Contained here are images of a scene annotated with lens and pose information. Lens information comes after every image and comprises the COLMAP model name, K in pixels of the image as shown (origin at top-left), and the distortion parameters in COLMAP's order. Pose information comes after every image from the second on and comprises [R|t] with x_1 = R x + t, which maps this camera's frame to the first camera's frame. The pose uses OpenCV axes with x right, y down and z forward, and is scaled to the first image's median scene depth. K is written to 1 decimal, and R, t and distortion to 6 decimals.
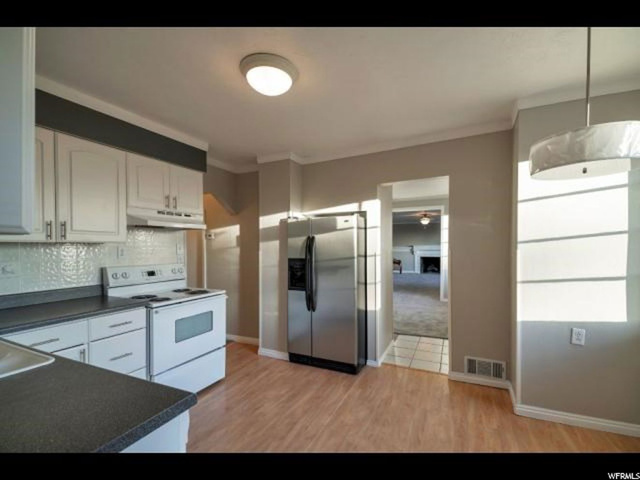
lens RADIAL K [[285.4, 0, 321.8], [0, 285.4, 249.7], [0, 0, 1]] dist [0.004463, -0.000054]
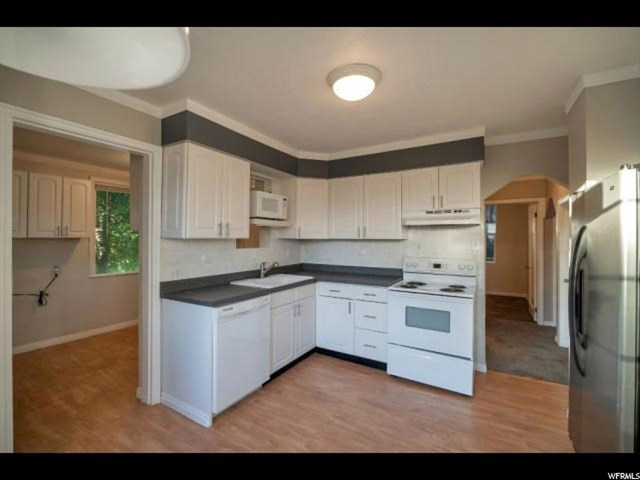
lens RADIAL K [[285.4, 0, 324.0], [0, 285.4, 237.5], [0, 0, 1]] dist [0.004463, -0.000054]
pose [[-0.089971, 0.000830, -0.995944, 0.580484], [-0.016421, 0.999862, 0.002317, -0.025331], [0.995809, 0.016562, -0.089945, 0.659501]]
